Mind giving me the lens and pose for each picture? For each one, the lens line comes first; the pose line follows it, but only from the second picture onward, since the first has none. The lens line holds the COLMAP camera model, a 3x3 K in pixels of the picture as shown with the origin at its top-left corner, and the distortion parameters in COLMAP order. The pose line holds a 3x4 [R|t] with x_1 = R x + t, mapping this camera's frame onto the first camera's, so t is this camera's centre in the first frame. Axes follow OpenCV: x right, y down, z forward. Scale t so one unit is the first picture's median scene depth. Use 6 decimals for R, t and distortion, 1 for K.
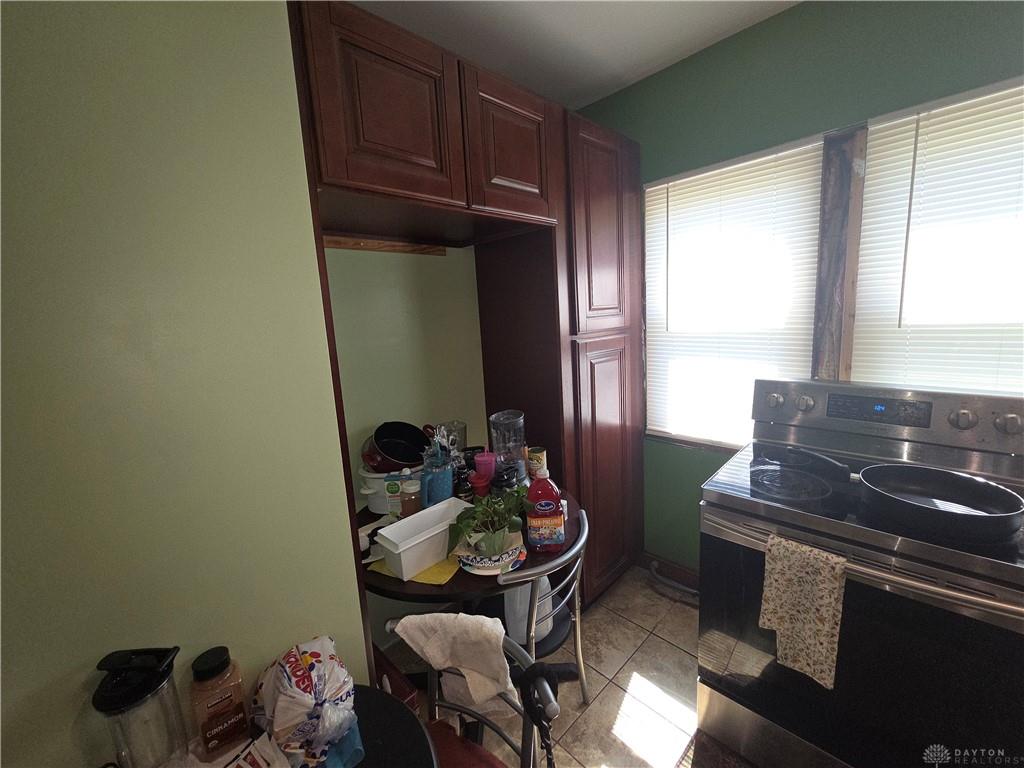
lens RADIAL K [[416.5, 0, 512.8], [0, 416.5, 380.0], [0, 0, 1]] dist [-0.001506, -0.000450]
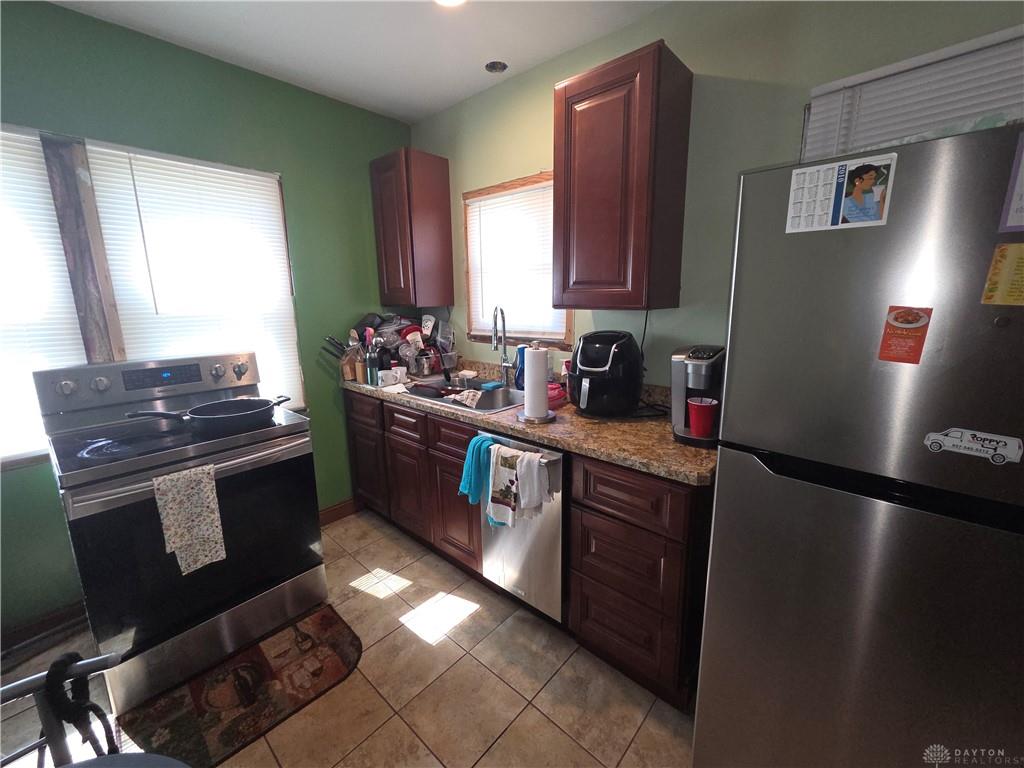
lens RADIAL K [[416.5, 0, 512.1], [0, 416.5, 379.3], [0, 0, 1]] dist [-0.001506, -0.000450]
pose [[-0.052777, -0.143731, 0.988208, -0.469637], [0.169981, 0.973853, 0.150721, 0.066799], [-0.984033, 0.175932, -0.026965, -0.039361]]
